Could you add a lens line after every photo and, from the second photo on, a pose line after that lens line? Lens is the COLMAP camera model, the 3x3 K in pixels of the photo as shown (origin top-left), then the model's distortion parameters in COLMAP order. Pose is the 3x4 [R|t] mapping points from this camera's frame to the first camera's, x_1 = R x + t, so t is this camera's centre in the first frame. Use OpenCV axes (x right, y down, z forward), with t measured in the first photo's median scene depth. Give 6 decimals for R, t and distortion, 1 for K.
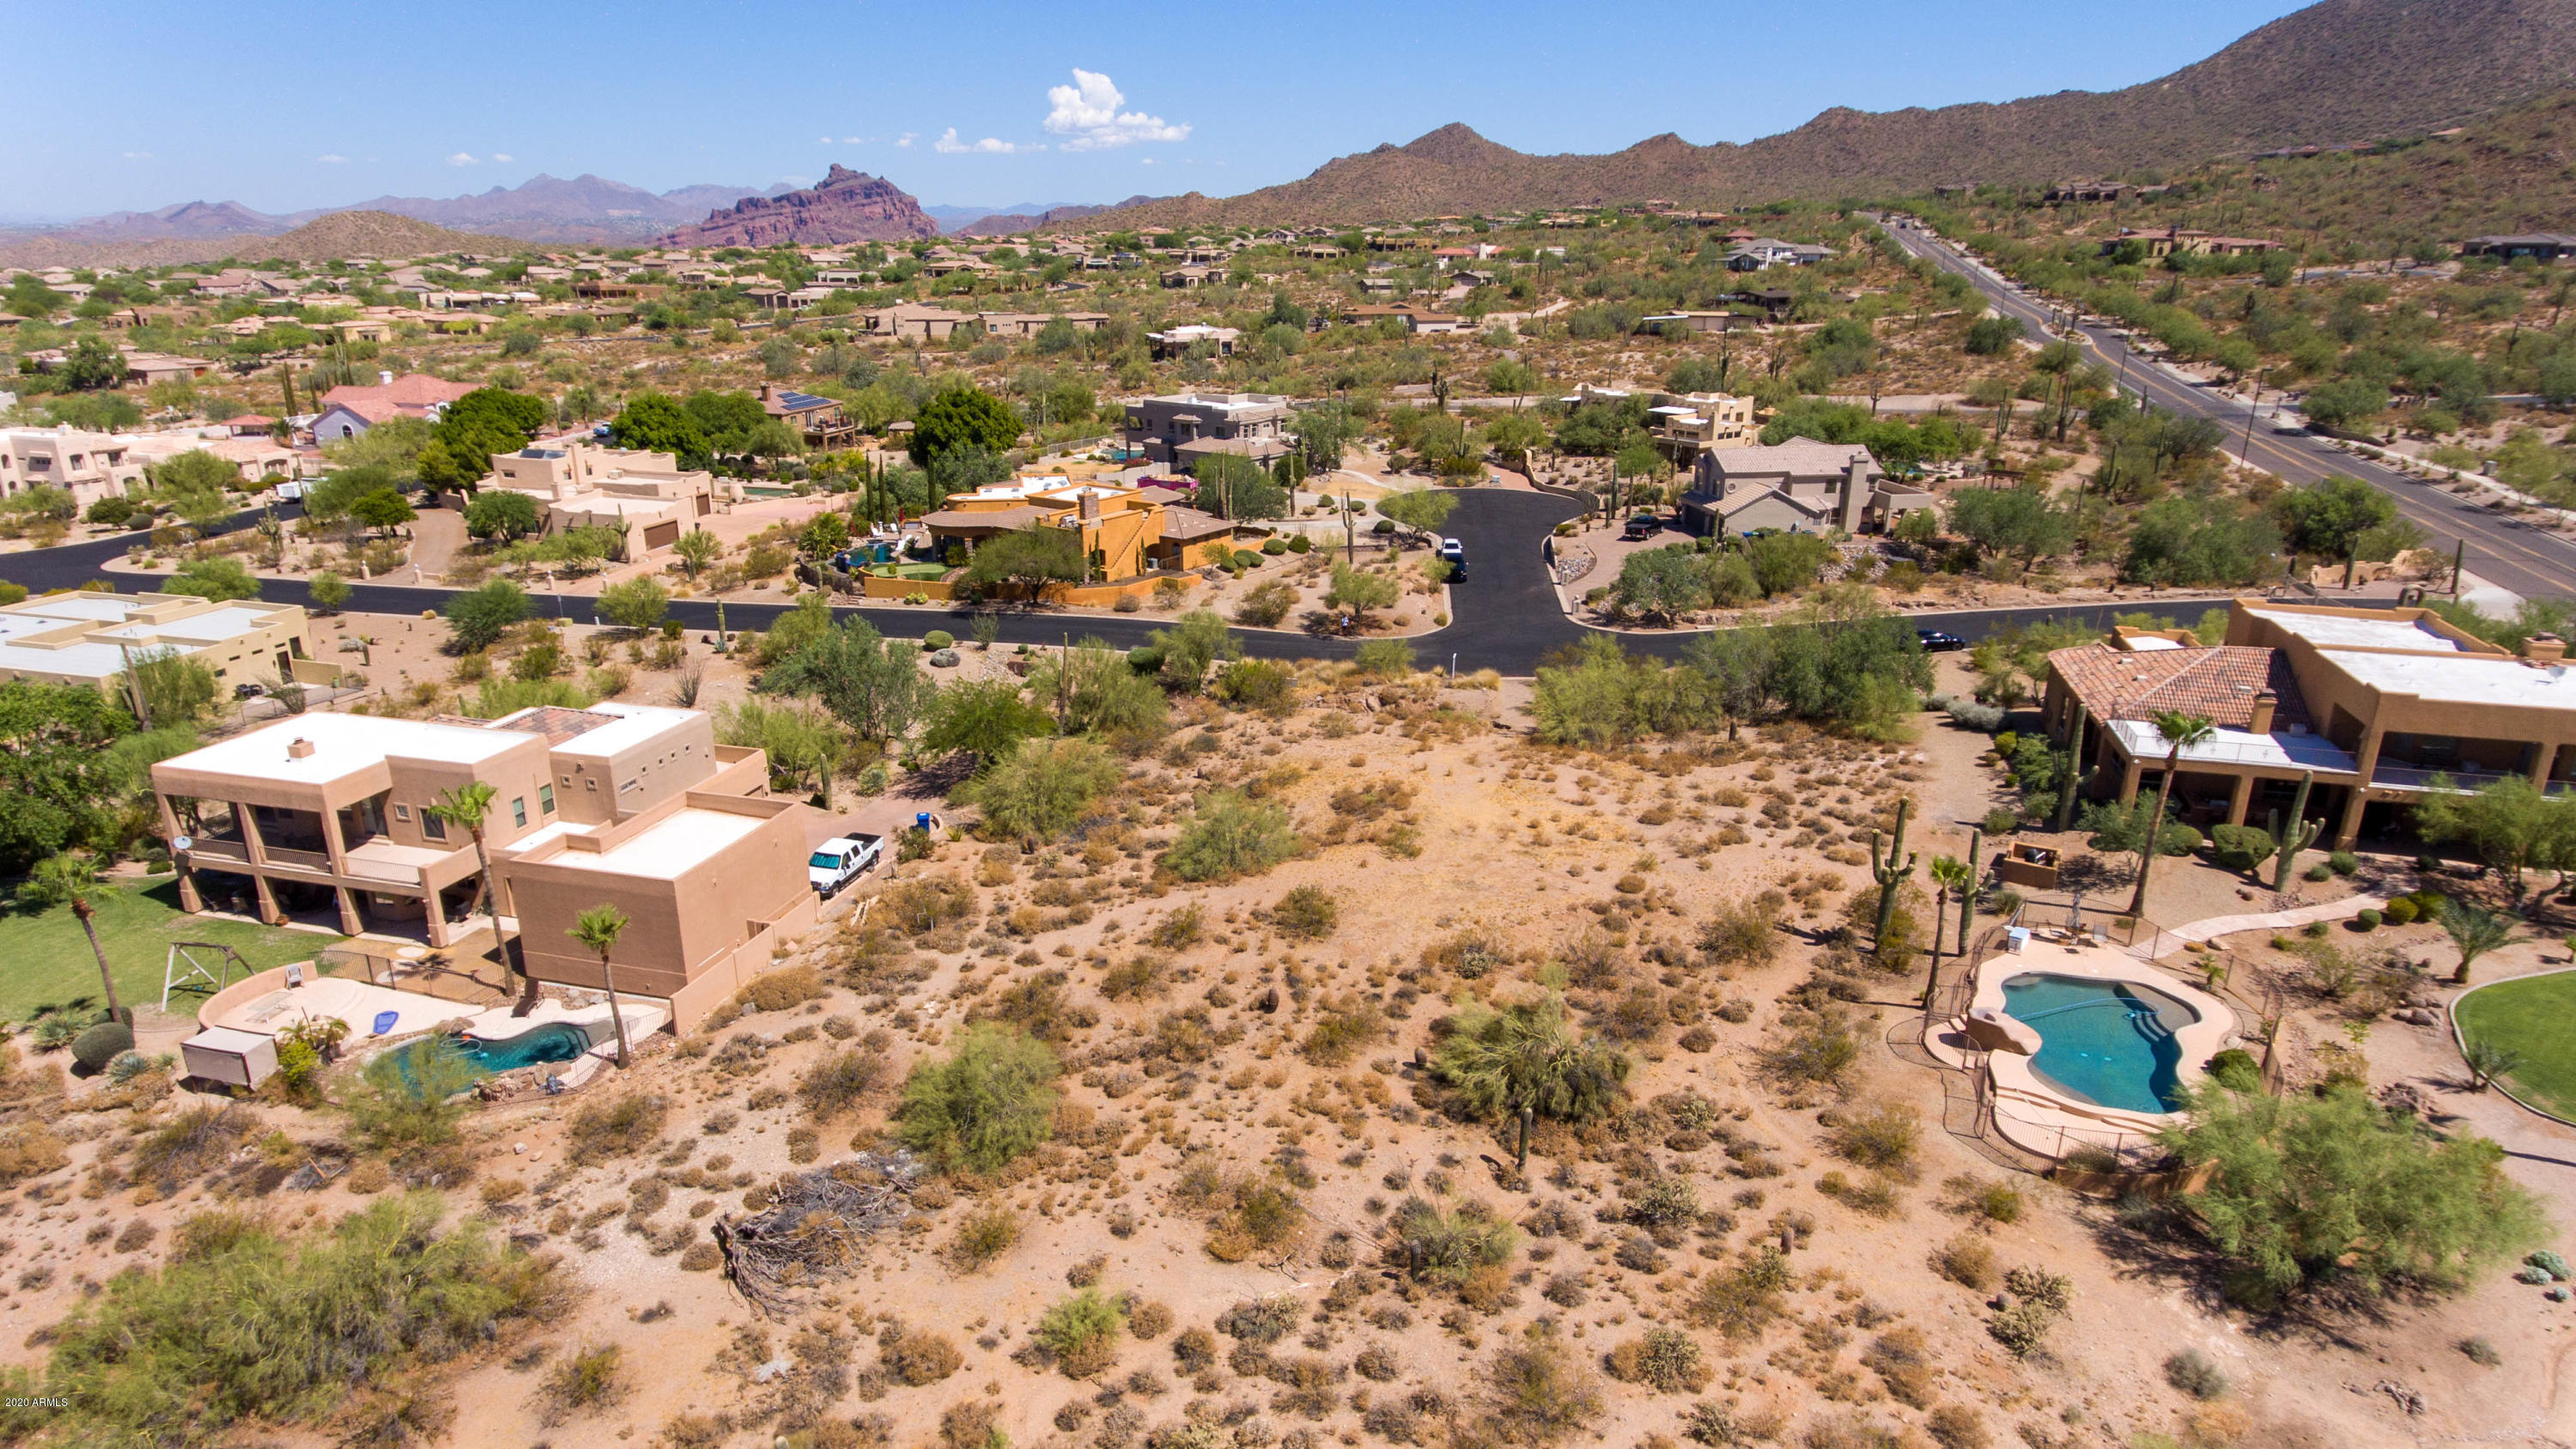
lens RADIAL K [[1518.1, 0, 1285.3], [0, 1518.1, 739.6], [0, 0, 1]] dist [0.015524, 0.005679]
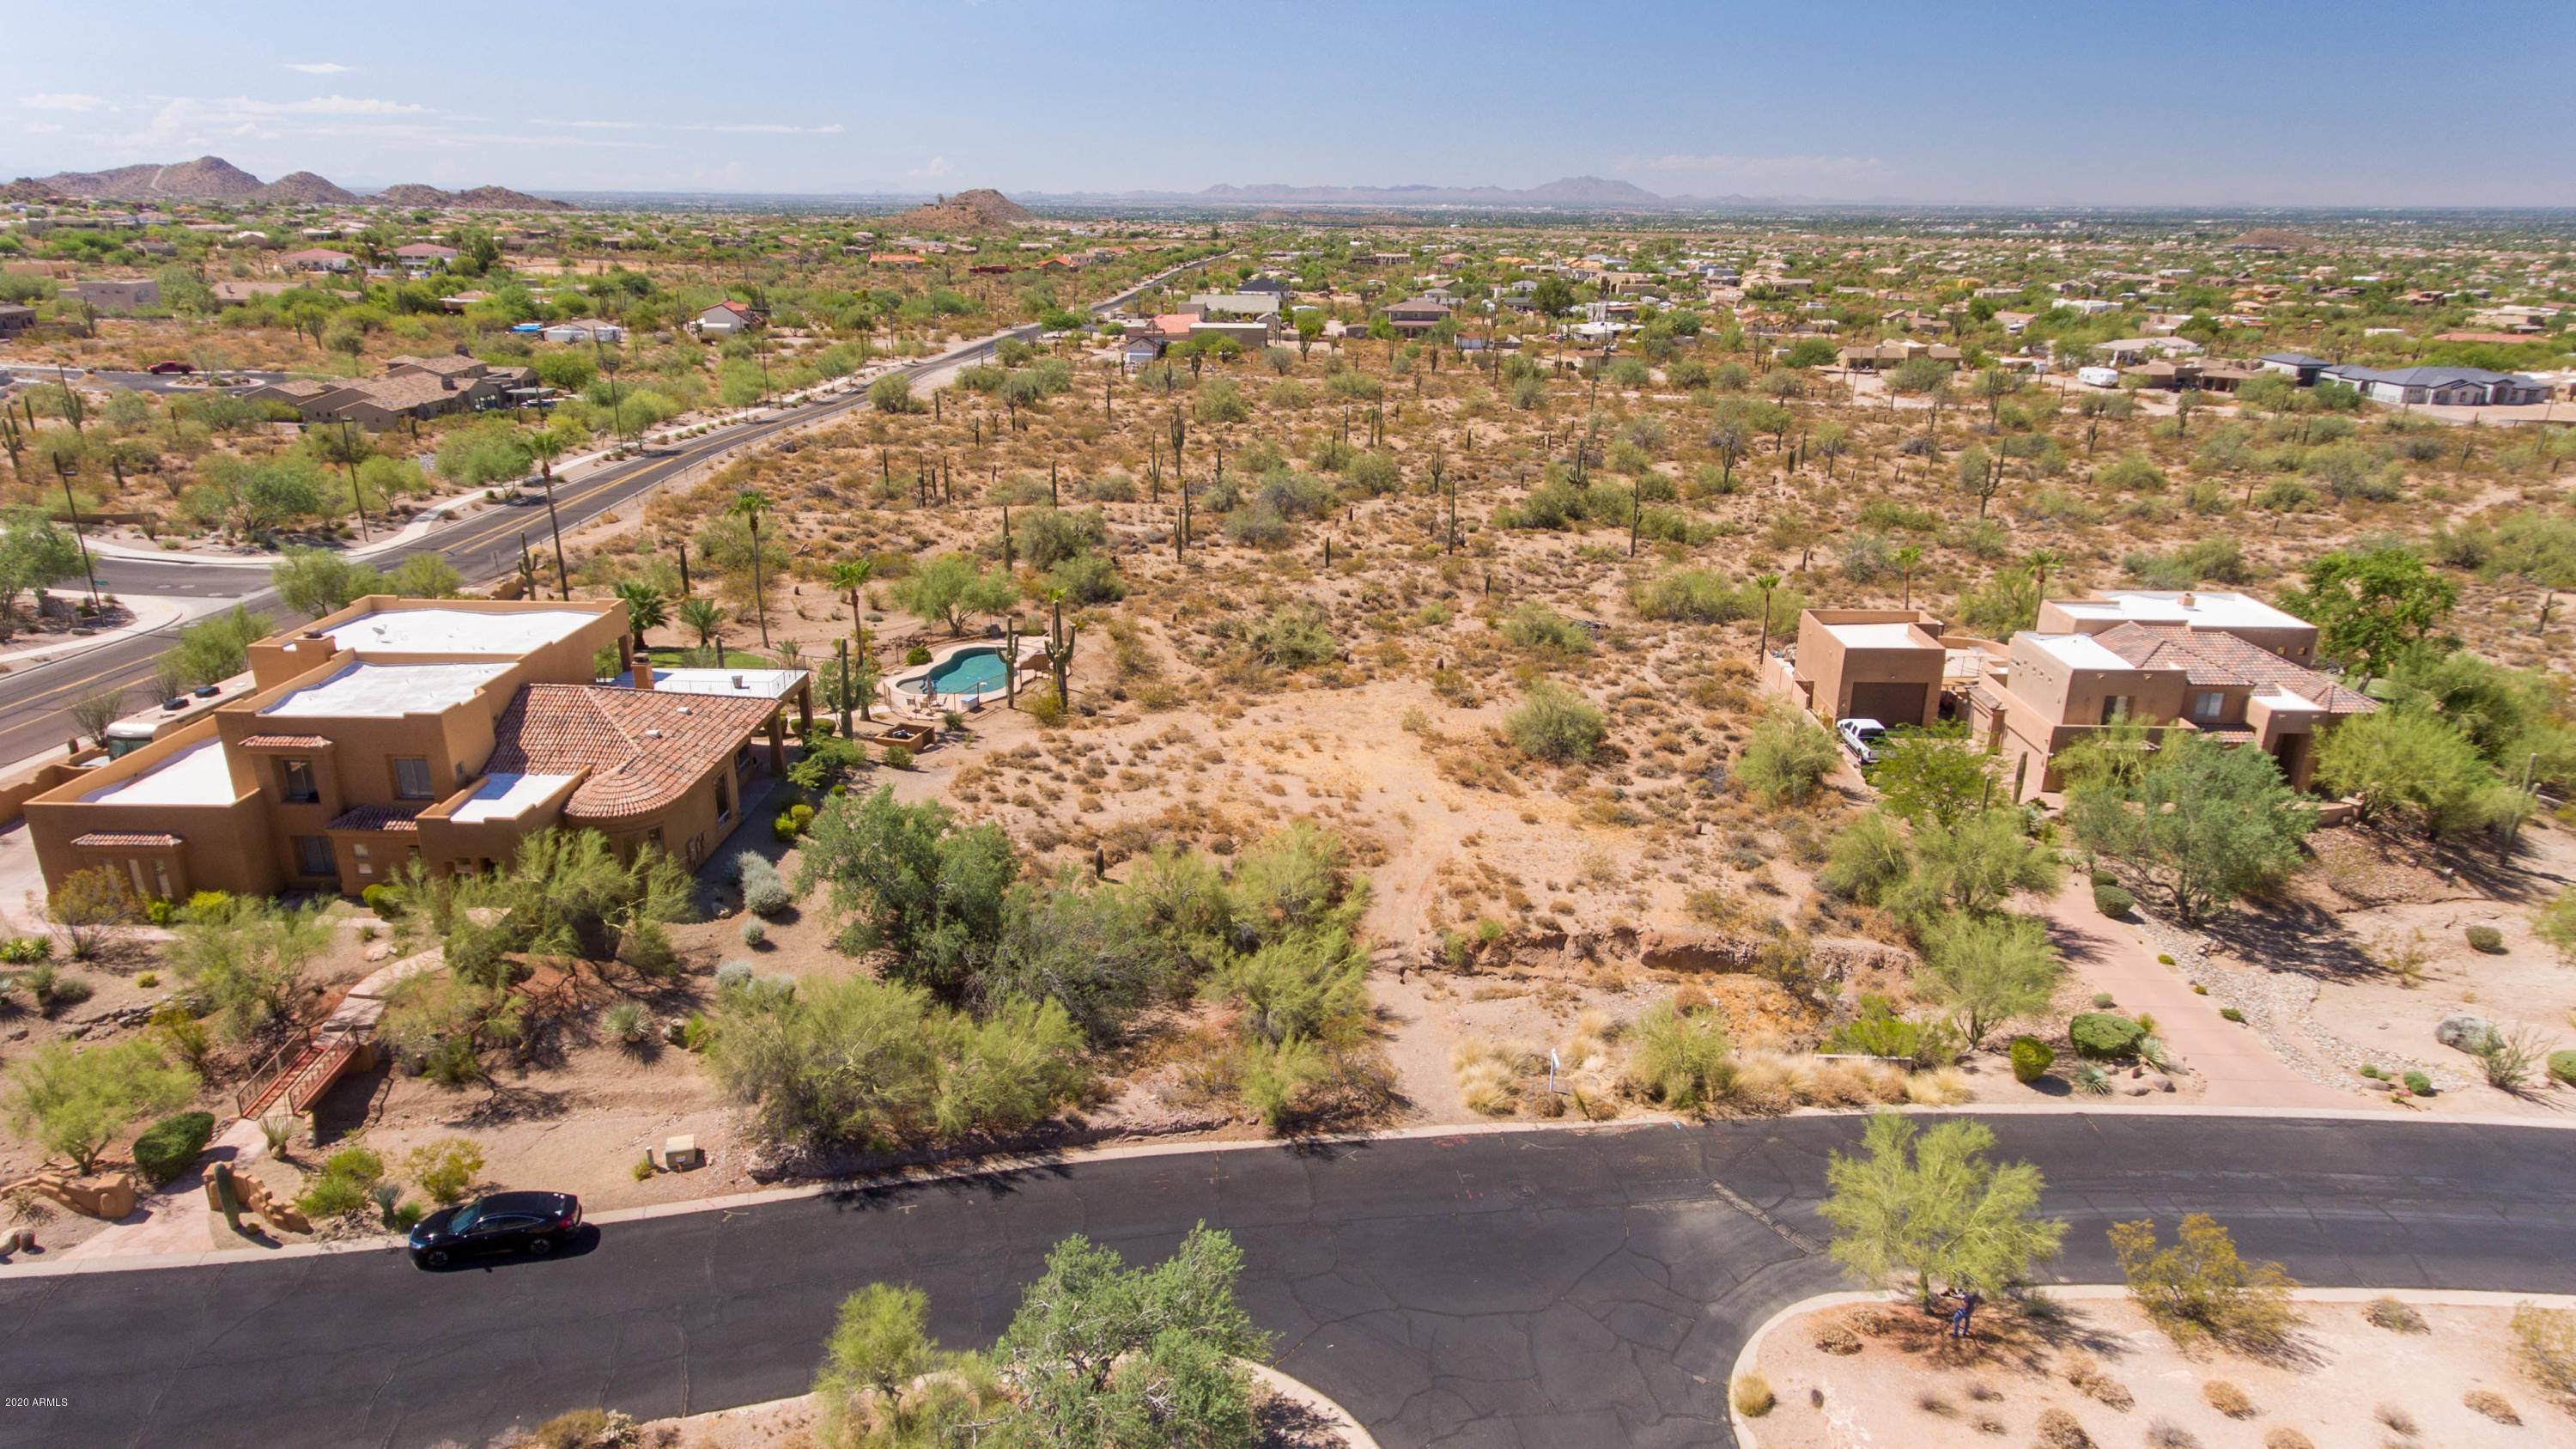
lens RADIAL K [[1518.1, 0, 1299.3], [0, 1518.1, 762.8], [0, 0, 1]] dist [0.015524, 0.005679]
pose [[-0.970688, 0.073013, -0.228985, 0.441786], [-0.088712, 0.776624, 0.623686, -0.642880], [0.223372, 0.625718, -0.747383, 1.877459]]
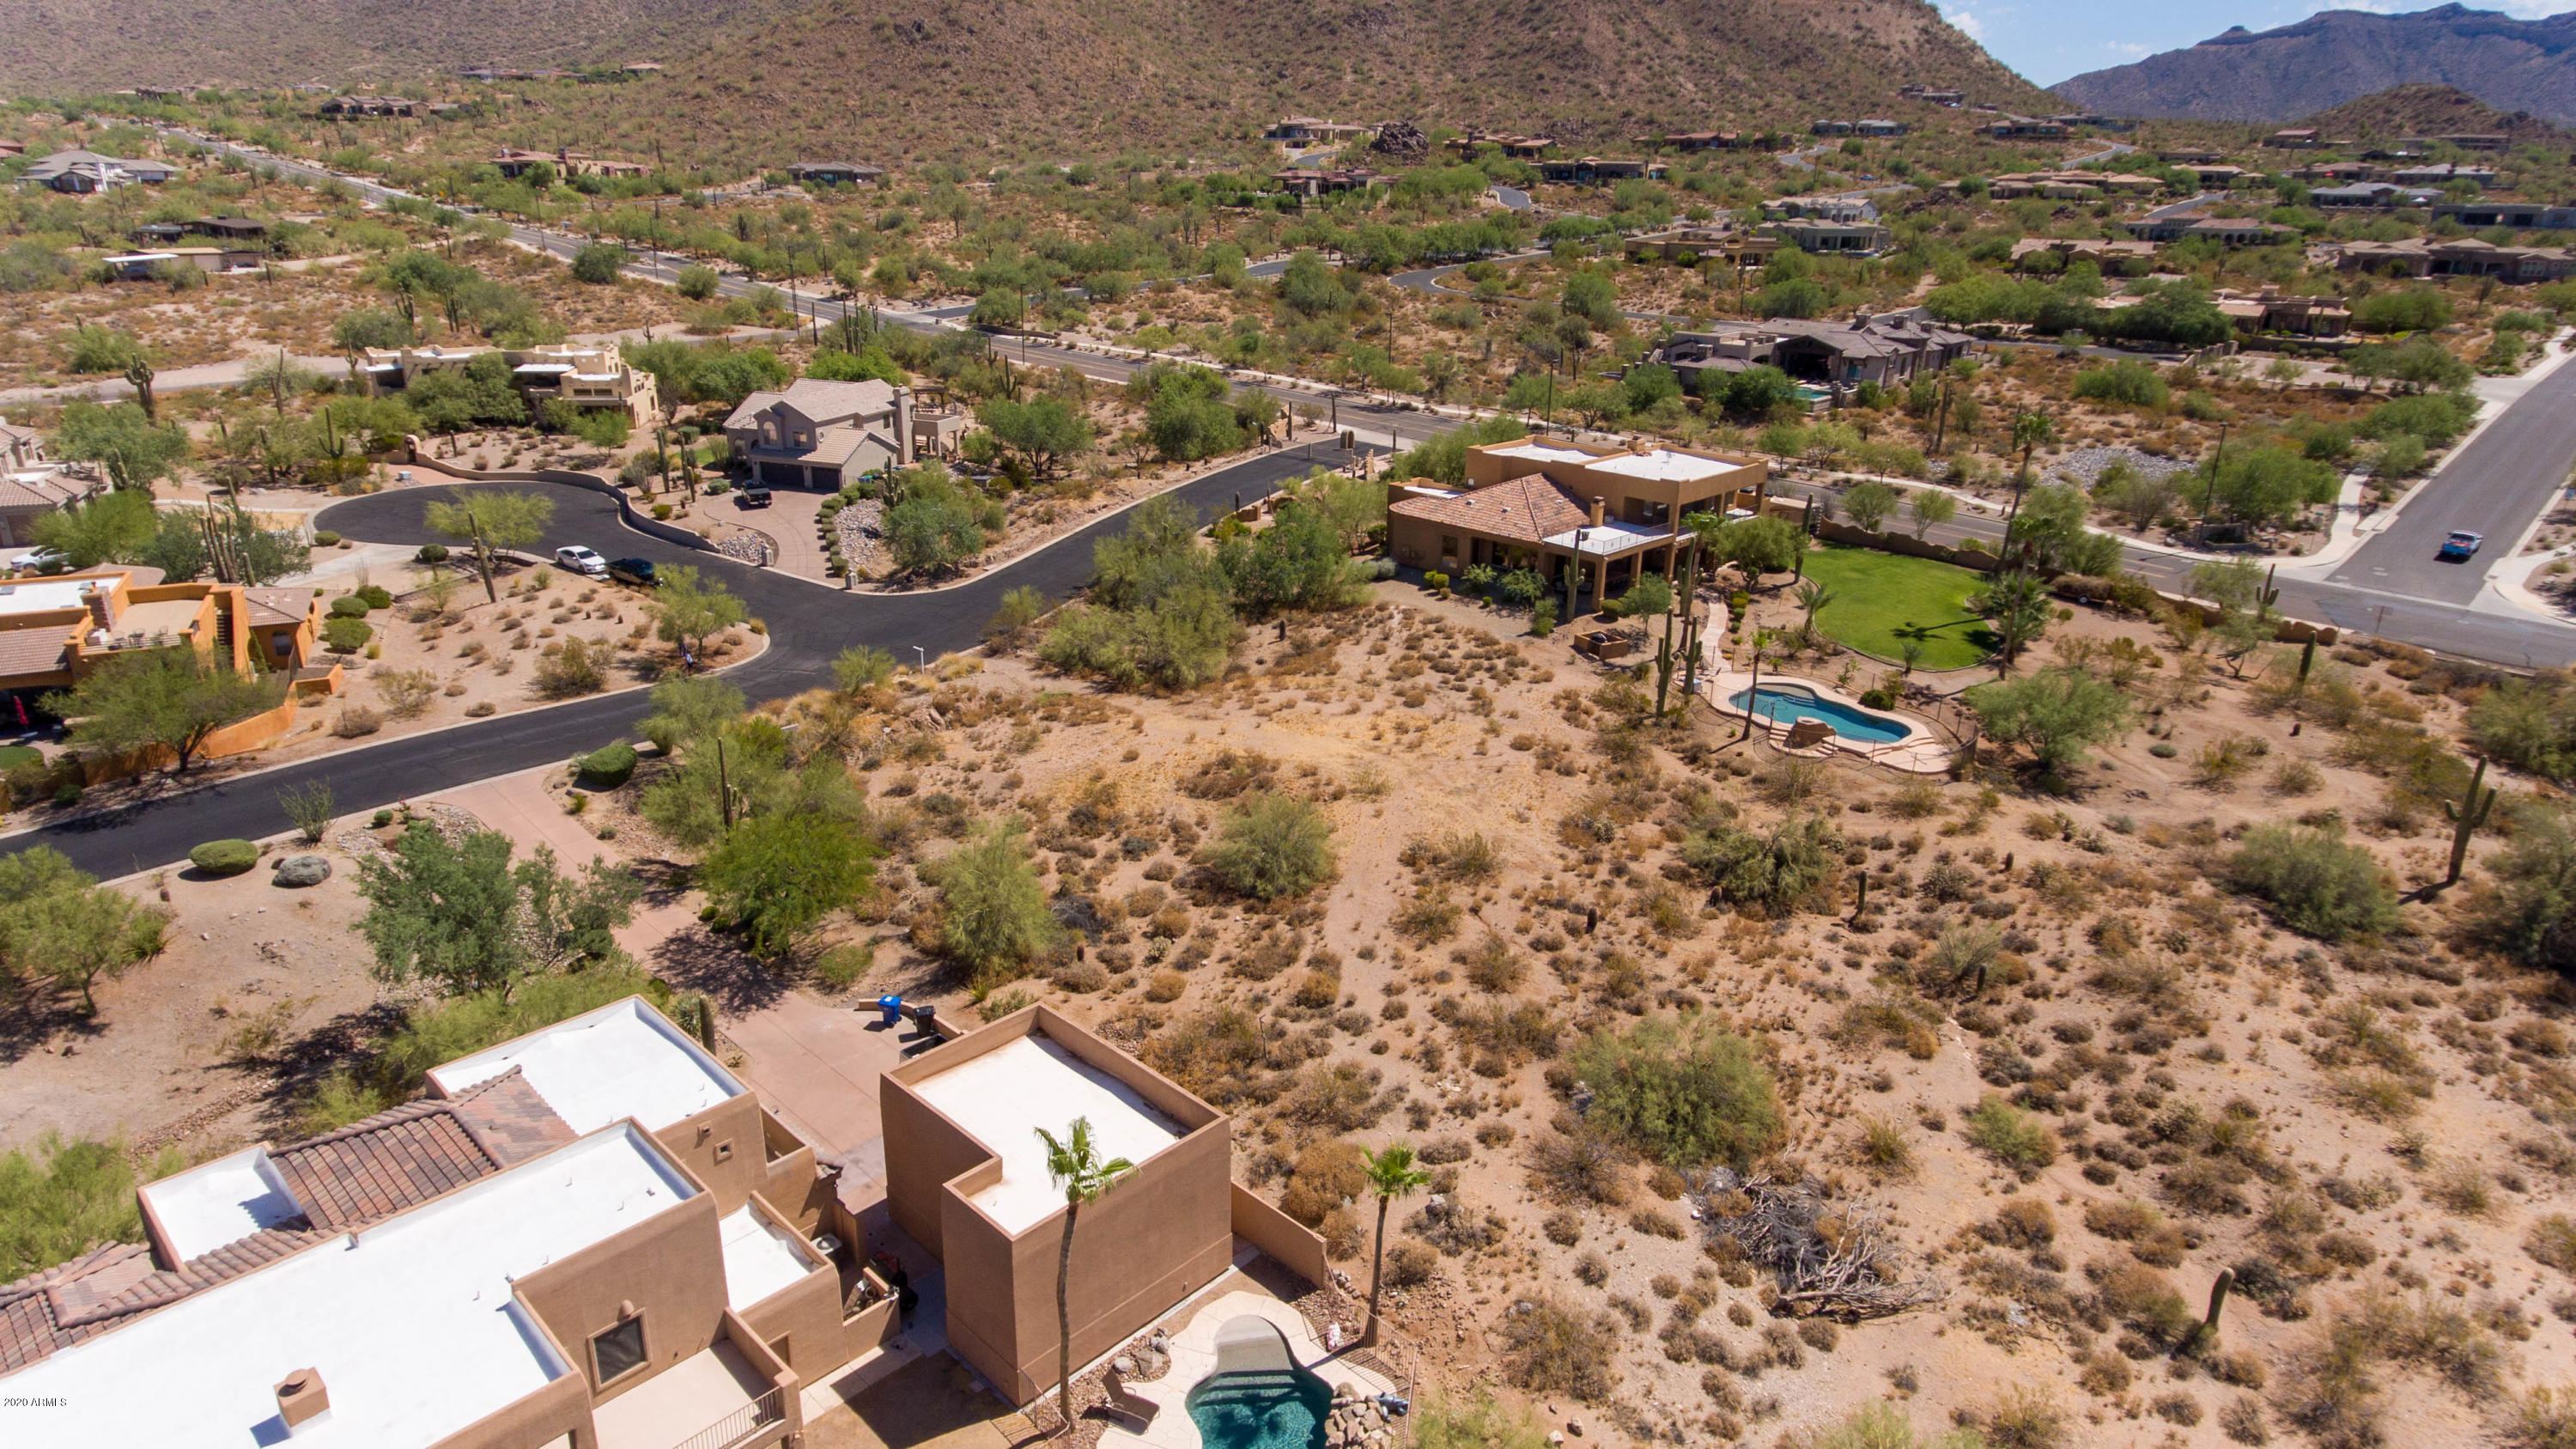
lens RADIAL K [[1518.1, 0, 1286.3], [0, 1518.1, 715.3], [0, 0, 1]] dist [0.015524, 0.005679]
pose [[0.484392, -0.296871, 0.822941, -0.788613], [0.265806, 0.946137, 0.184857, -0.184233], [-0.833494, 0.129200, 0.537211, 0.472519]]
